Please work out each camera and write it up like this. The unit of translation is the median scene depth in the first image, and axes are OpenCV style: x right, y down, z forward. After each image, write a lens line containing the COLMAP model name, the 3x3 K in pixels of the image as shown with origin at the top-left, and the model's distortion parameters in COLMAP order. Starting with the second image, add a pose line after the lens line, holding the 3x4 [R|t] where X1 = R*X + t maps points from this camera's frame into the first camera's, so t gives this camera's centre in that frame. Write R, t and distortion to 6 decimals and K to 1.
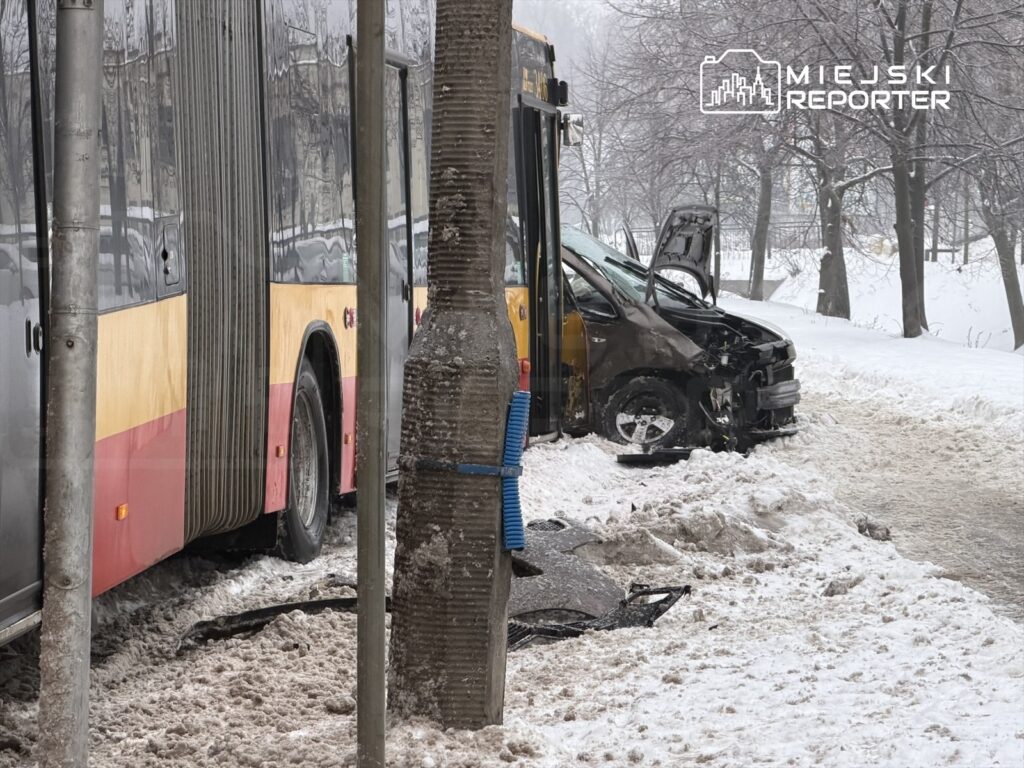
lens RADIAL K [[3869.0, 0, 513.0], [0, 3869.0, 383.5], [0, 0, 1]] dist [-0.187142, 0.000000]
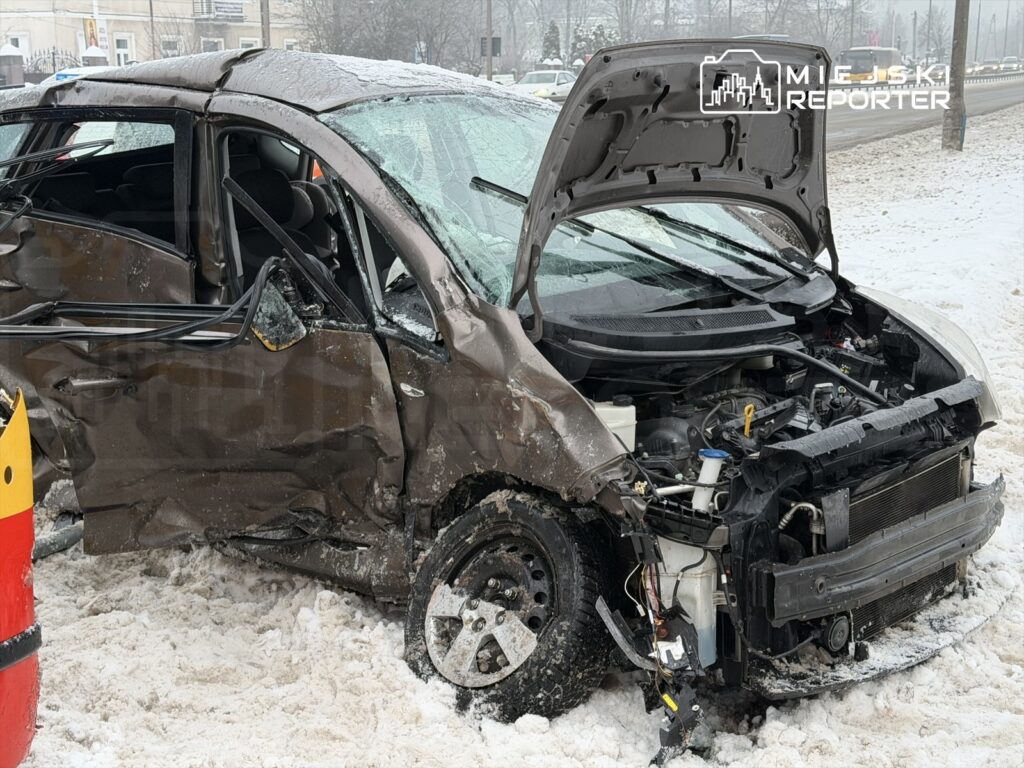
lens RADIAL K [[1586.9, 0, 511.7], [0, 1586.9, 412.9], [0, 0, 1]] dist [0.164860, 0.000000]
pose [[0.905664, 0.074644, -0.417373, 0.101146], [-0.002171, 0.985185, 0.171482, -0.037628], [0.423990, -0.154399, 0.892409, 0.861921]]
